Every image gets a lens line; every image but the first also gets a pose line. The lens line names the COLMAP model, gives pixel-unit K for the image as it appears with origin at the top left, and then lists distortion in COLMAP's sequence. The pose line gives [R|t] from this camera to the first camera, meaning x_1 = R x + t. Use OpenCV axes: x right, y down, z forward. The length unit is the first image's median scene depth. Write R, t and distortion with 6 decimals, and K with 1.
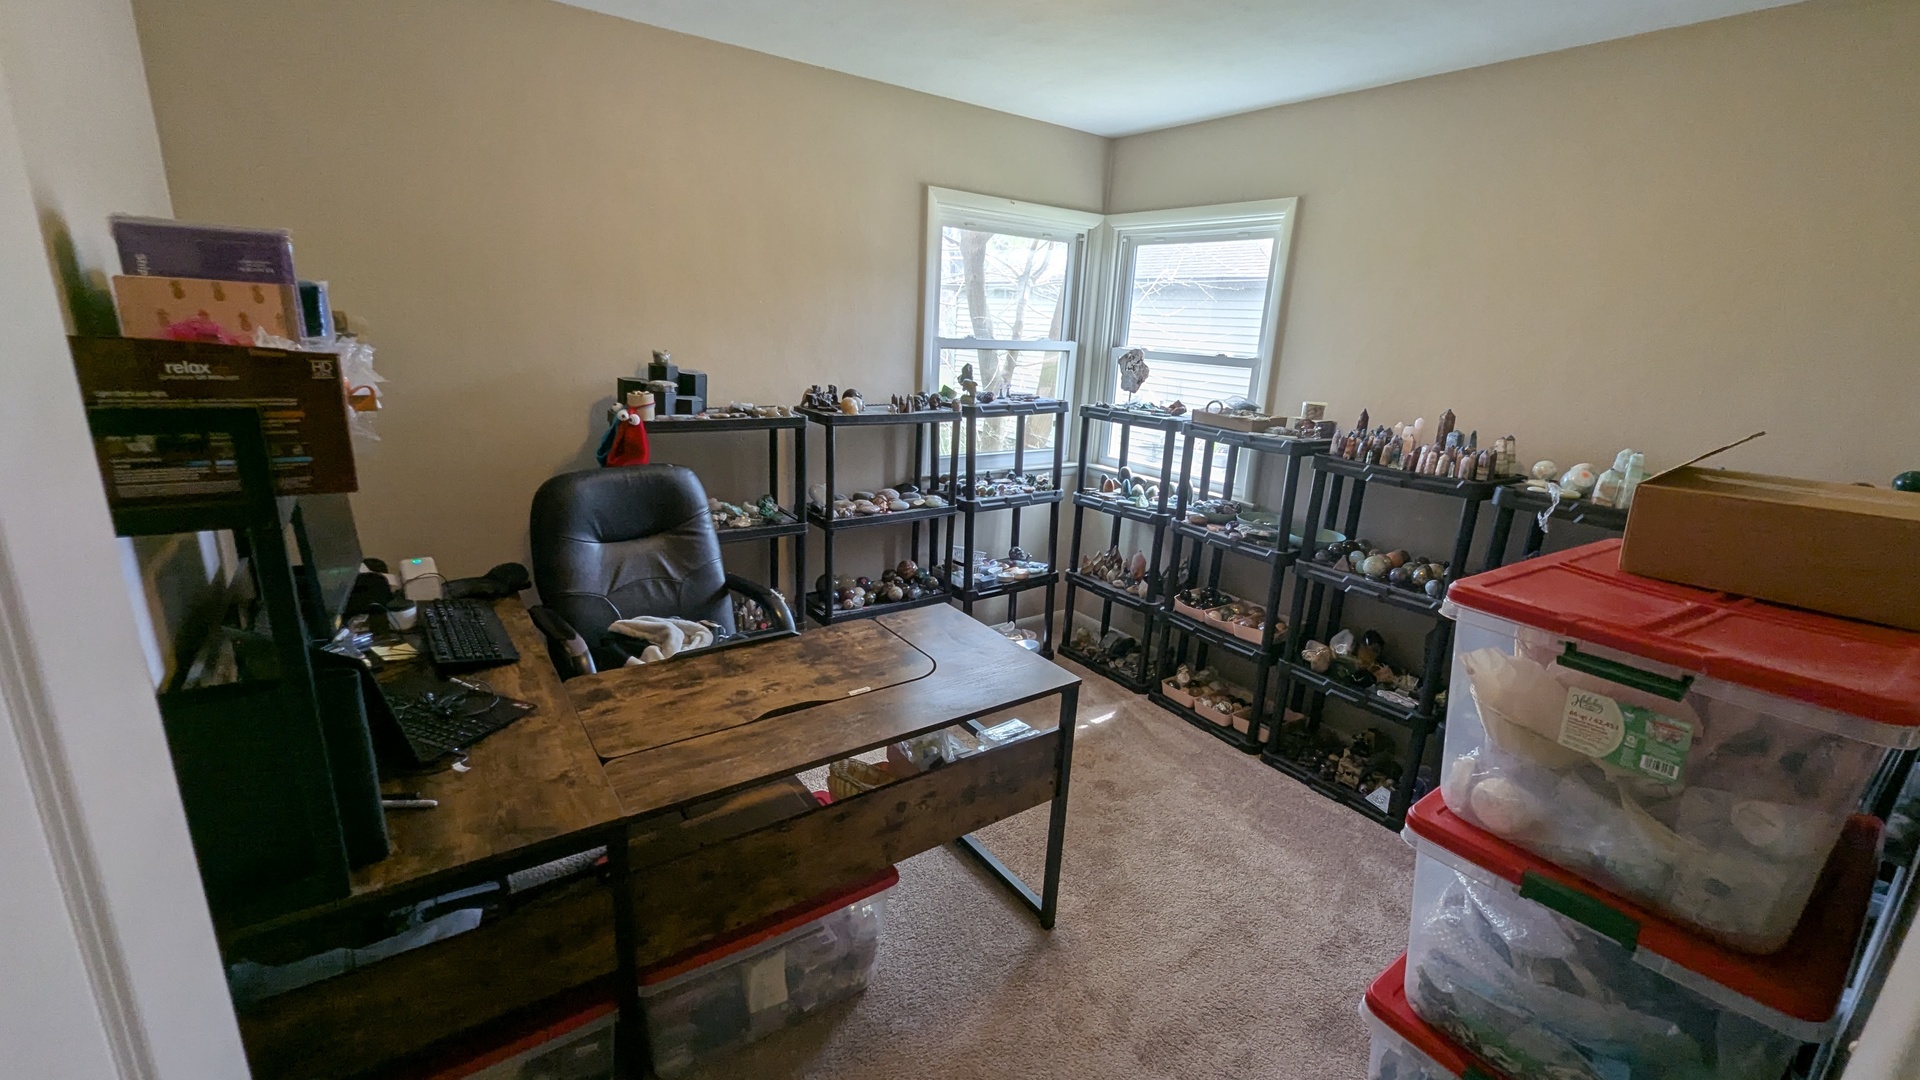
lens RADIAL K [[794.9, 0, 965.0], [0, 794.9, 545.6], [0, 0, 1]] dist [-0.001277, -0.000237]
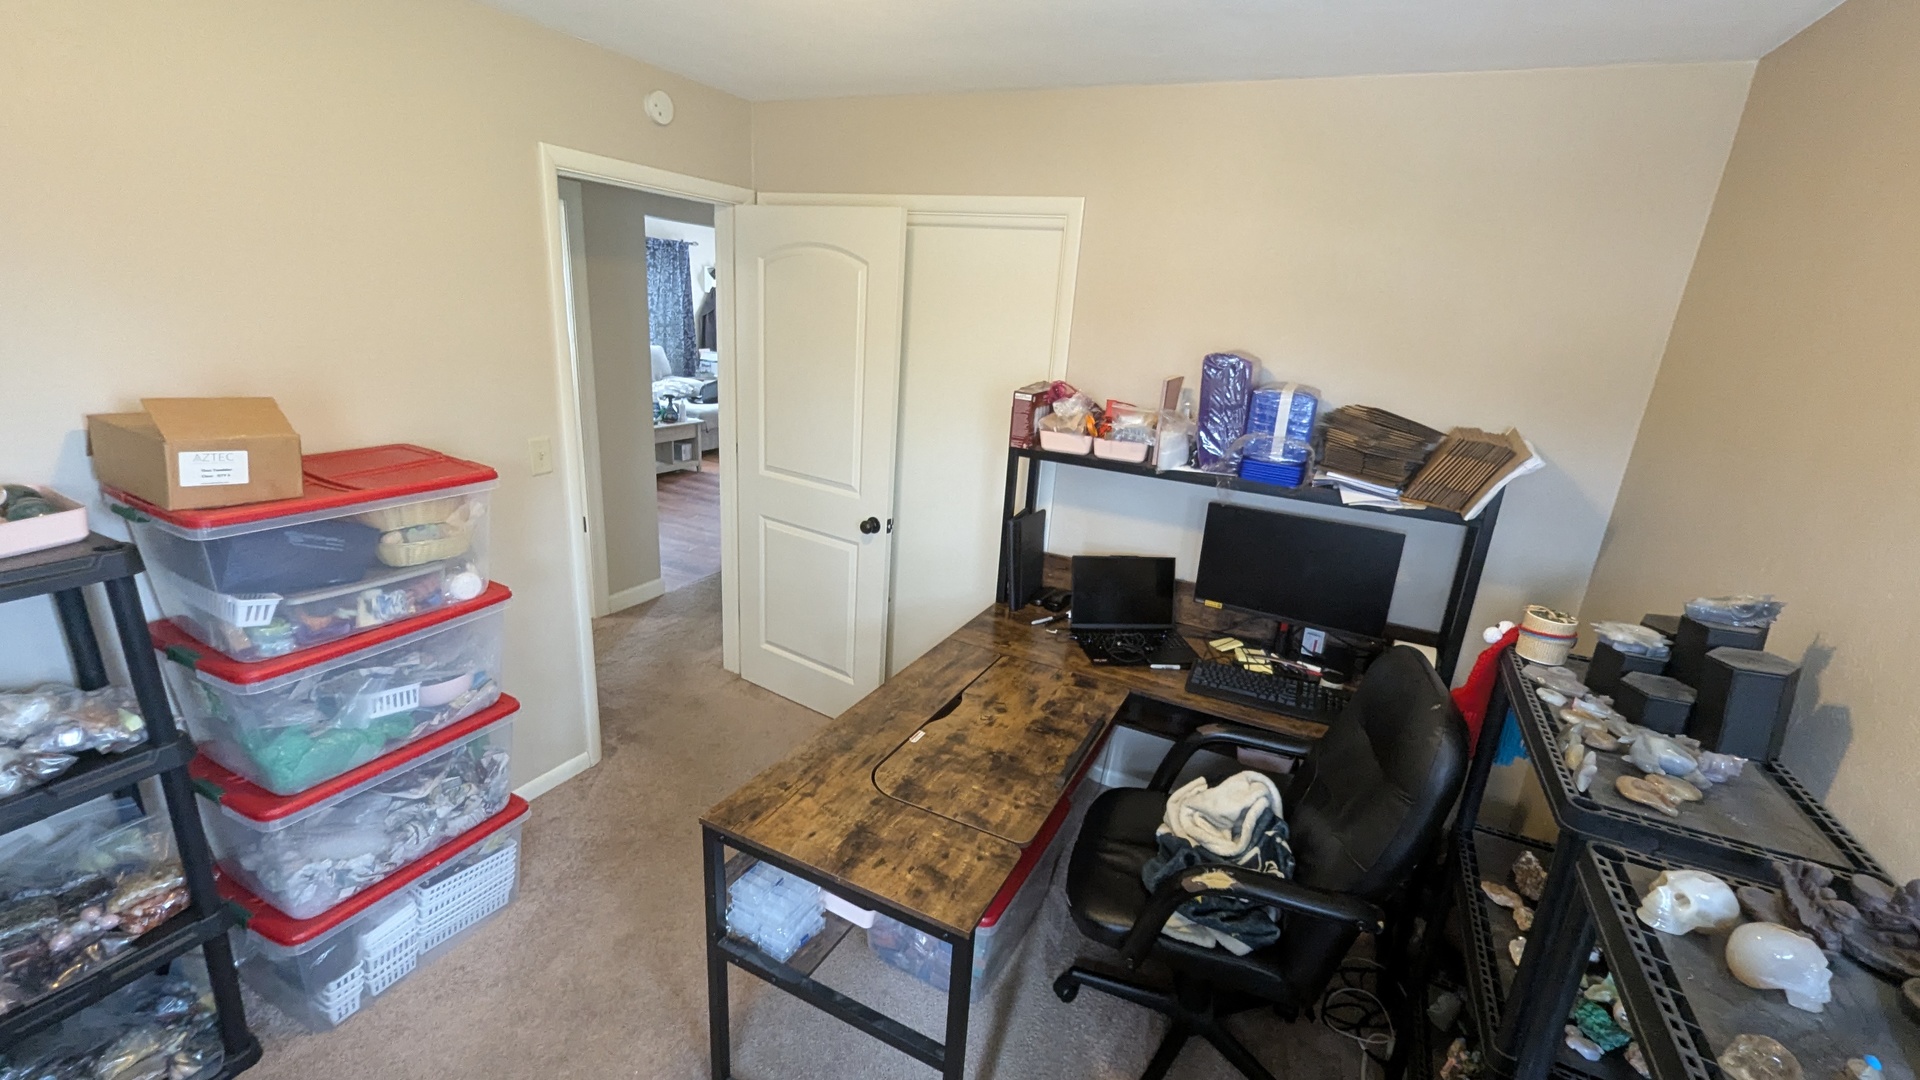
lens RADIAL K [[794.9, 0, 965.0], [0, 794.9, 545.6], [0, 0, 1]] dist [-0.001277, -0.000237]
pose [[-0.878408, 0.035624, -0.476583, 0.309514], [-0.230372, 0.842151, 0.487556, -0.566203], [0.418723, 0.538065, -0.731545, 1.673484]]
